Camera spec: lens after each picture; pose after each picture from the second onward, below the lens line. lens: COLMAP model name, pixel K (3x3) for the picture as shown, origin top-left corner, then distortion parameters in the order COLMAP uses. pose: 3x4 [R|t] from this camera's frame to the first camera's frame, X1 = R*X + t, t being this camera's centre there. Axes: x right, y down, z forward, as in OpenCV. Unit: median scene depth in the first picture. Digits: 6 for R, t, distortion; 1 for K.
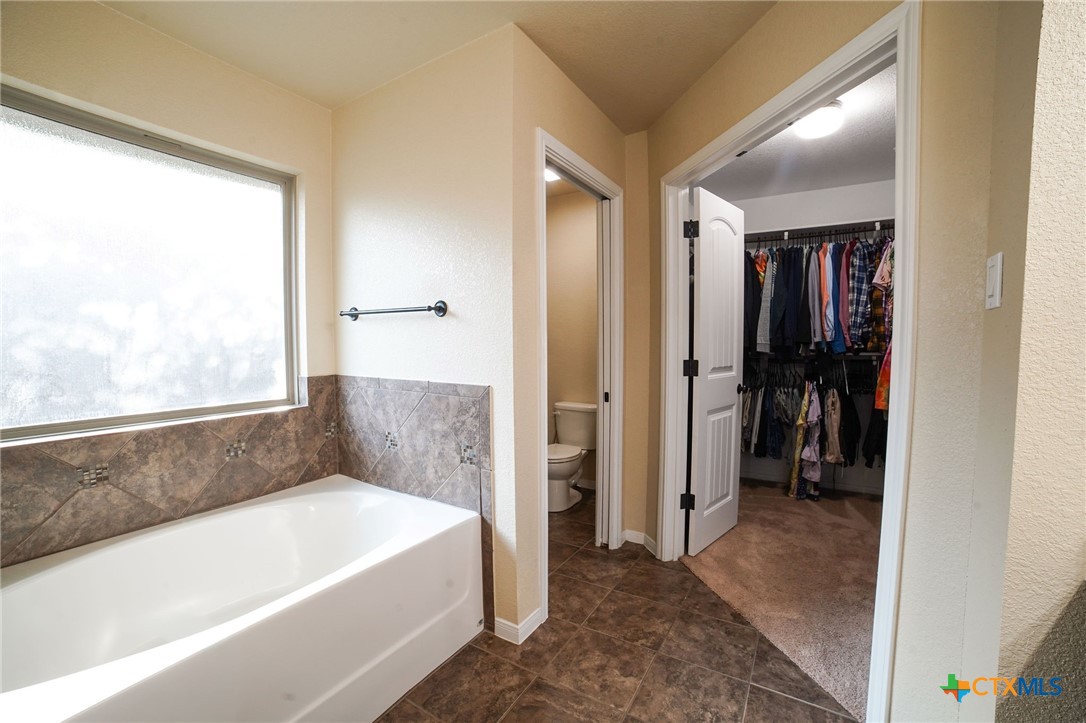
lens RADIAL K [[471.0, 0, 526.7], [0, 471.0, 370.7], [0, 0, 1]] dist [-0.105868, 0.036088]
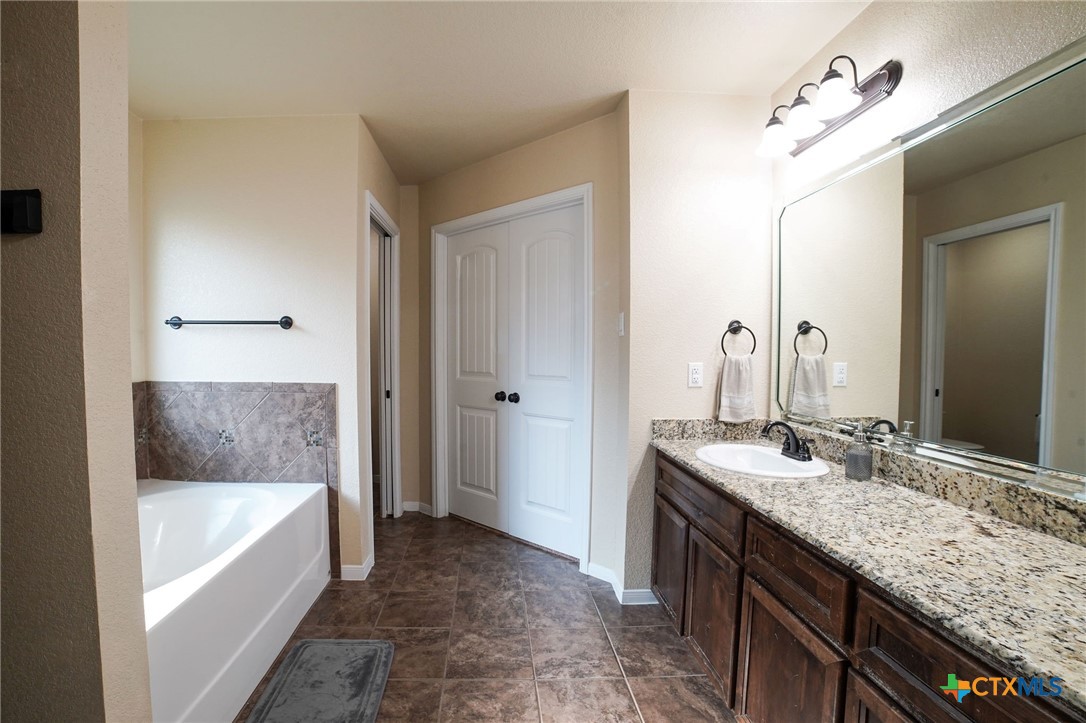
lens RADIAL K [[471.0, 0, 526.7], [0, 471.0, 370.7], [0, 0, 1]] dist [-0.105868, 0.036088]
pose [[0.819791, -0.018645, 0.572360, -0.231950], [0.028939, 0.999542, -0.008889, 0.014893], [-0.571932, 0.023851, 0.819955, -0.223716]]
